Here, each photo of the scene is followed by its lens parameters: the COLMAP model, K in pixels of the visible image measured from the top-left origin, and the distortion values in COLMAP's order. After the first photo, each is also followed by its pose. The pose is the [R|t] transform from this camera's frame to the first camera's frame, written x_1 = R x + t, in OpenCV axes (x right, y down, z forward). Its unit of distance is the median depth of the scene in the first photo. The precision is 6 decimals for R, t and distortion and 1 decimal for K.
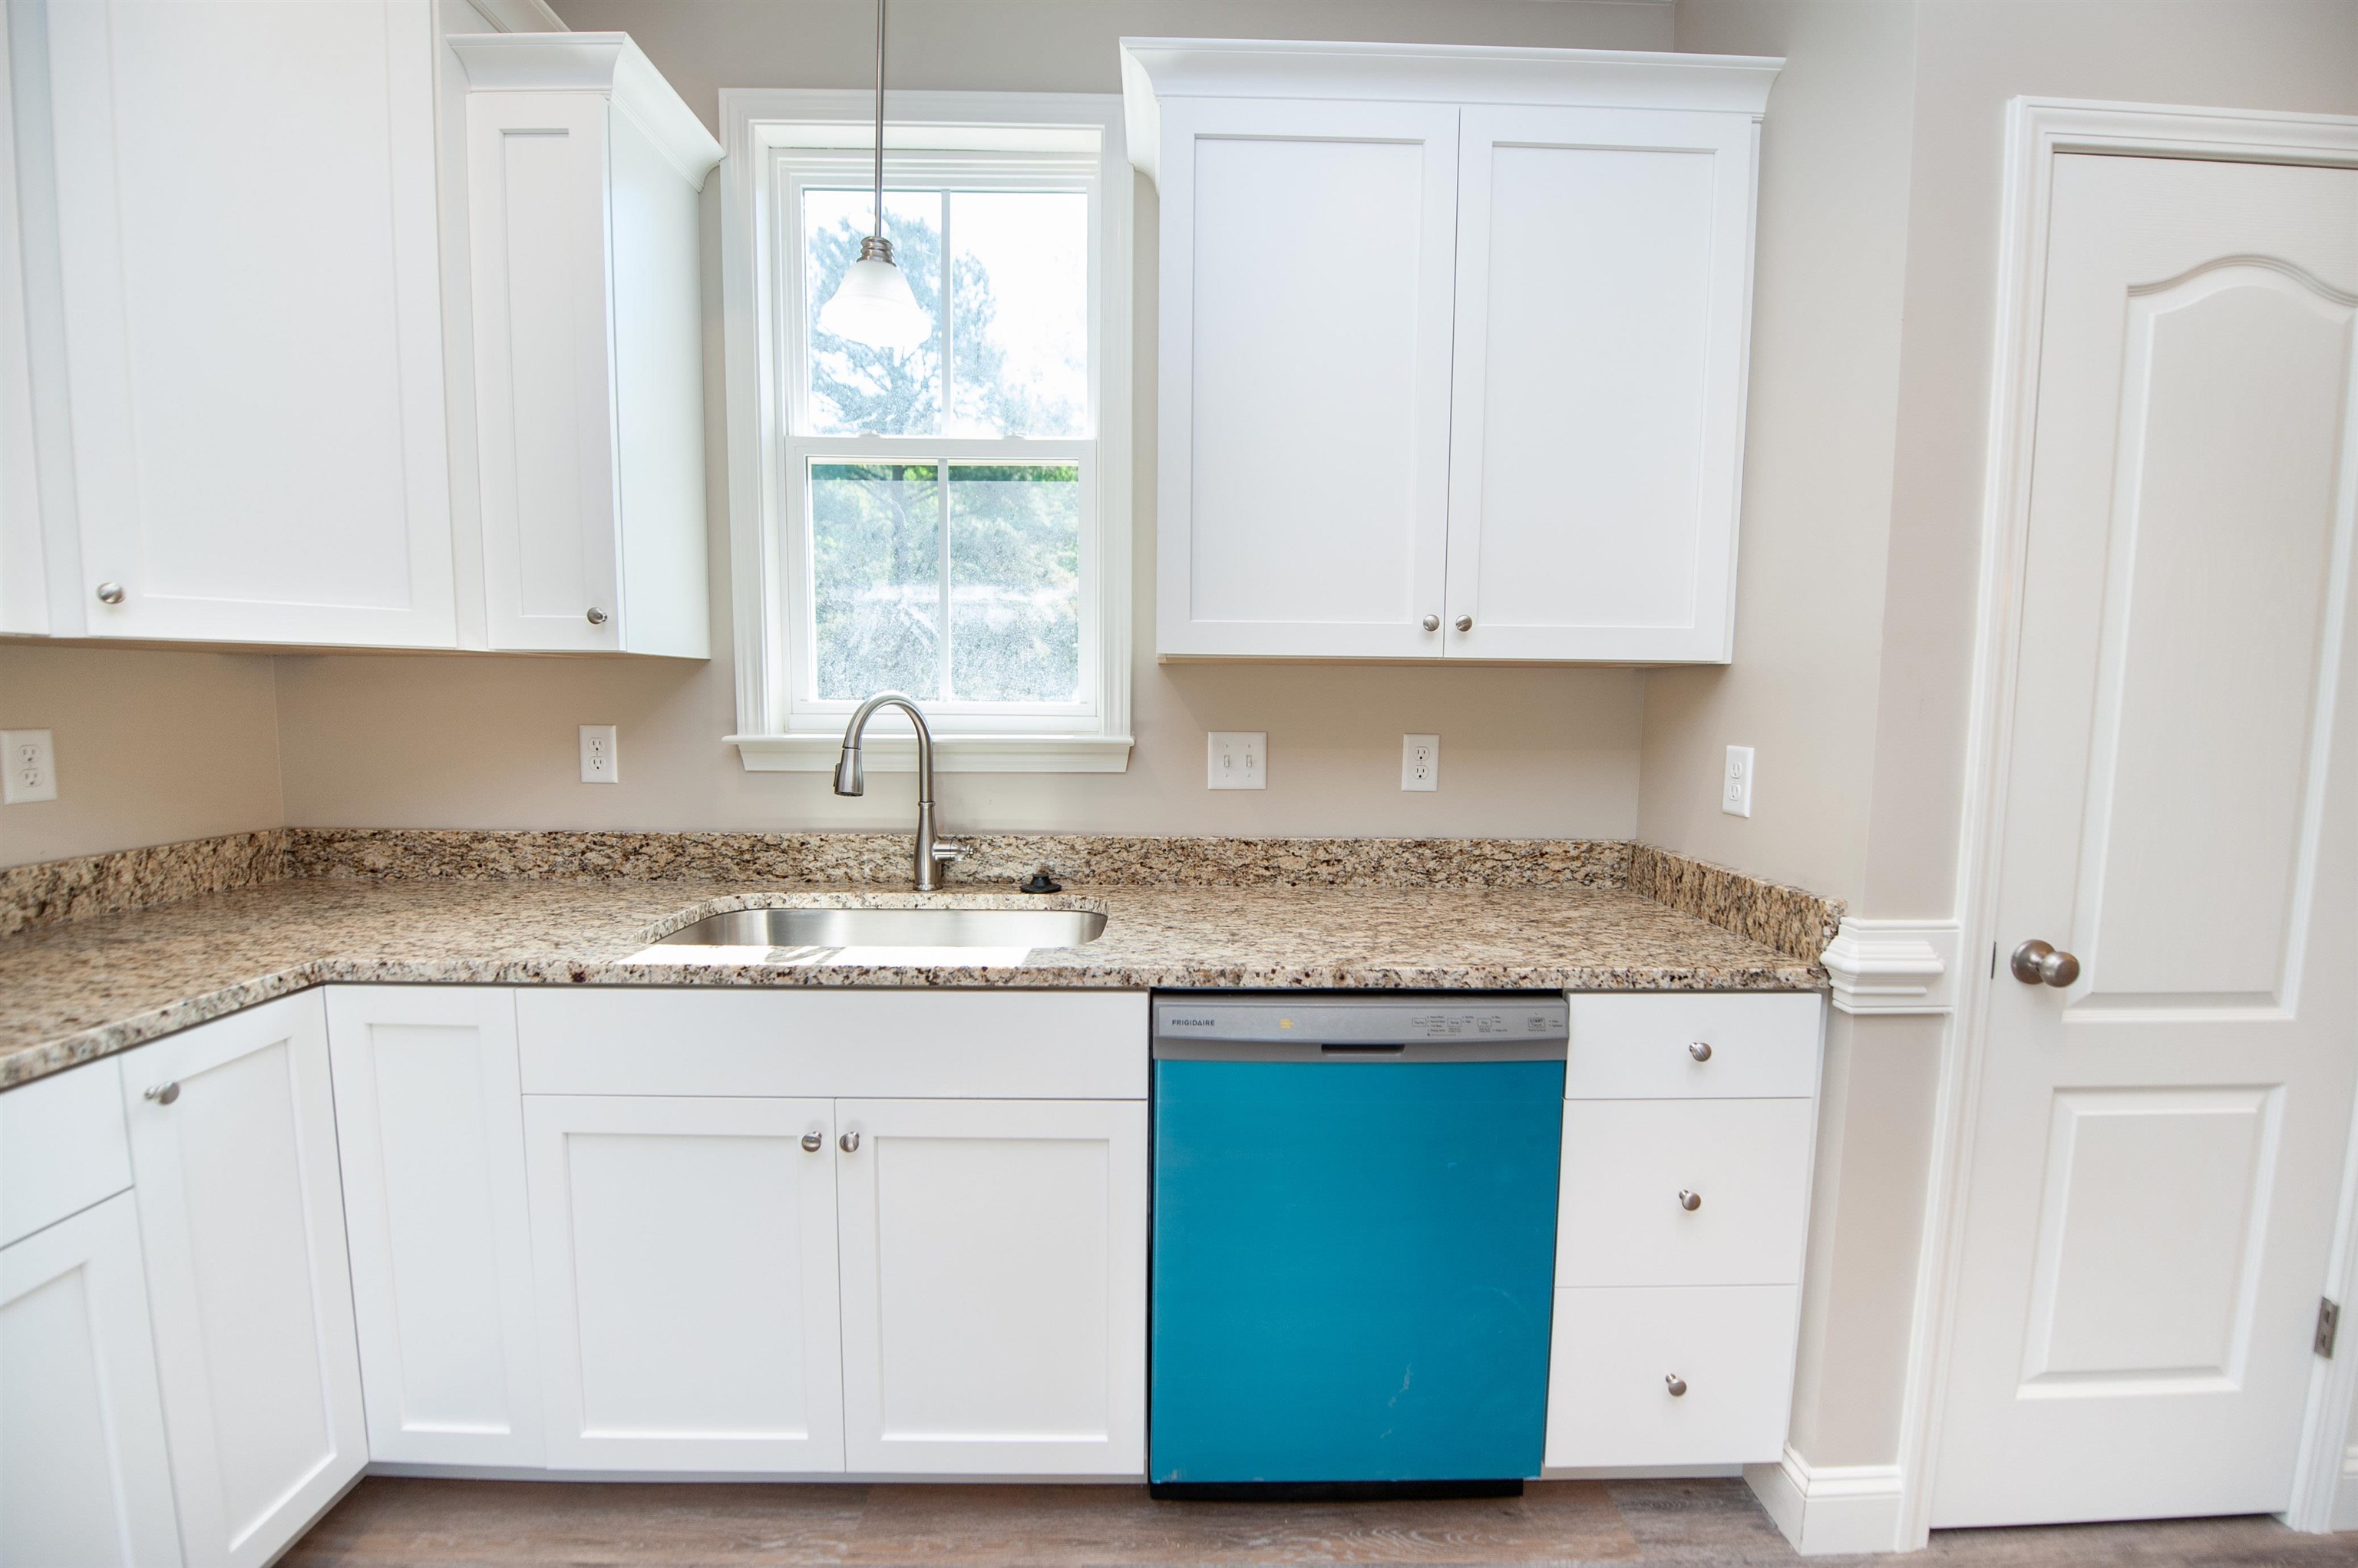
lens RADIAL K [[944.5, 0, 1191.3], [0, 944.5, 786.6], [0, 0, 1]] dist [-0.021558, -0.000141]
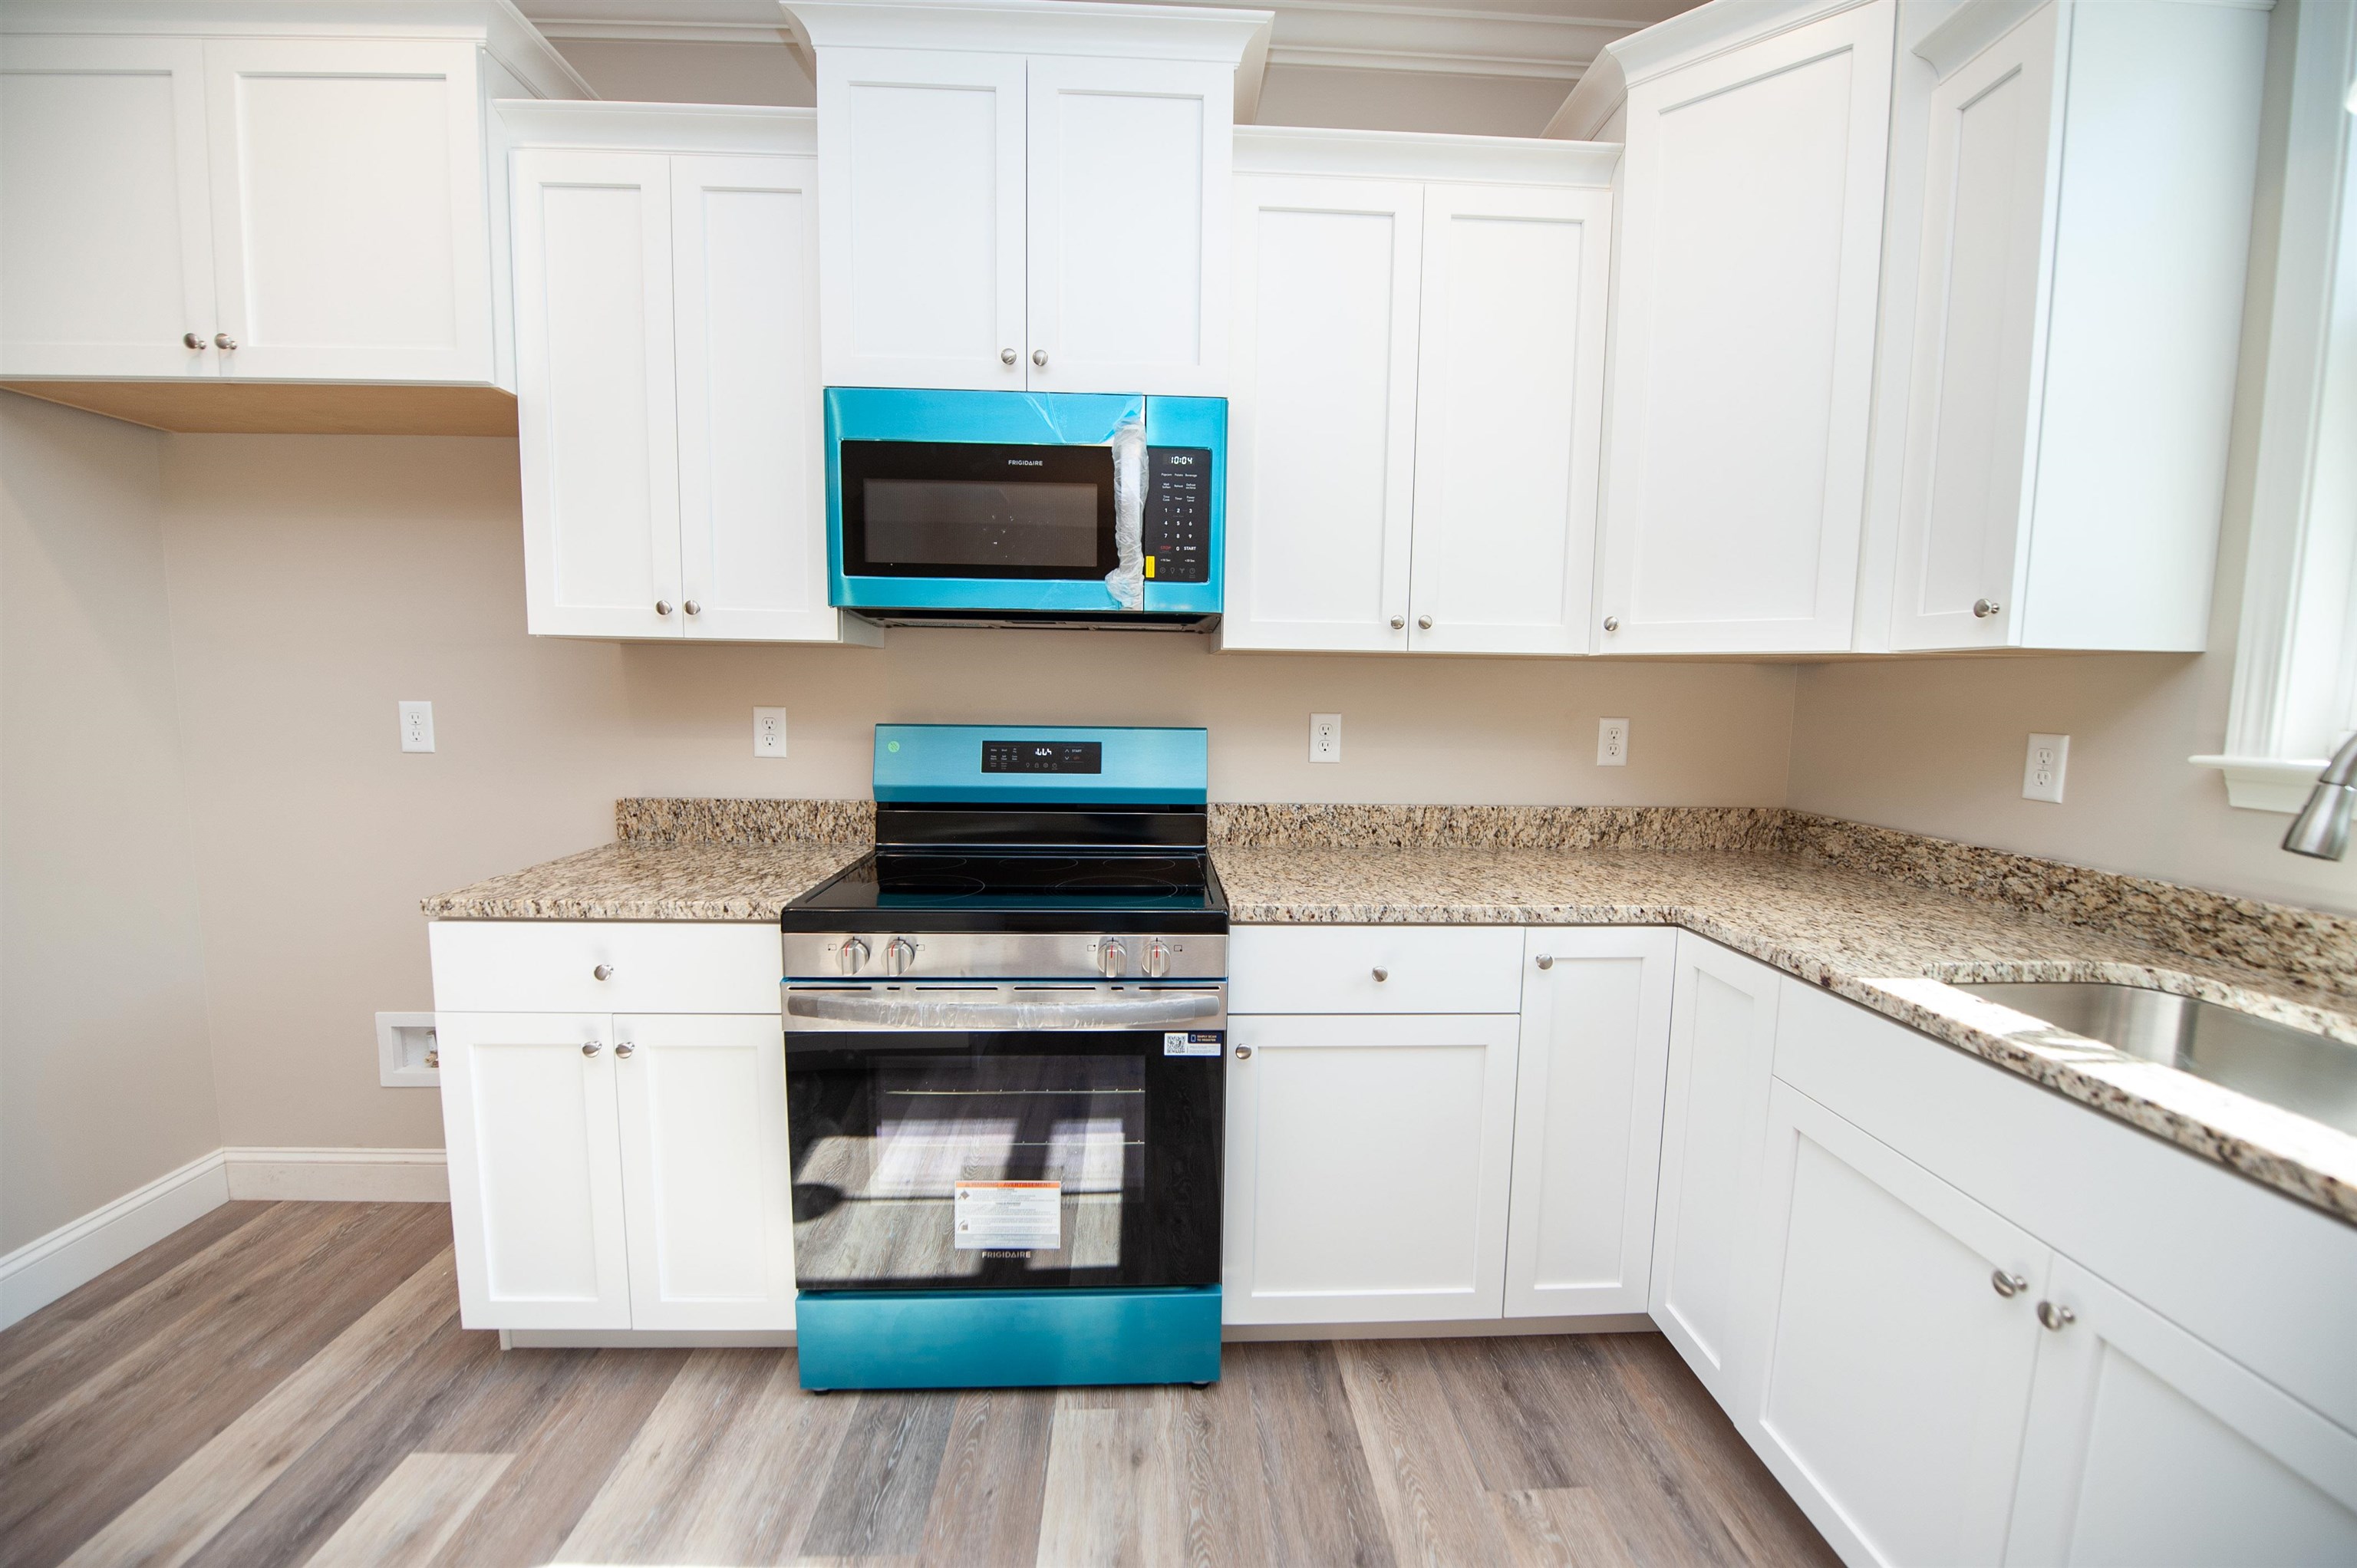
lens RADIAL K [[944.1, 0, 1190.8], [0, 944.1, 786.6], [0, 0, 1]] dist [-0.021558, -0.000141]
pose [[0.029059, 0.093257, -0.995218, 0.223288], [-0.102791, 0.990639, 0.089826, -0.015029], [0.994278, 0.099689, 0.038373, 0.218402]]
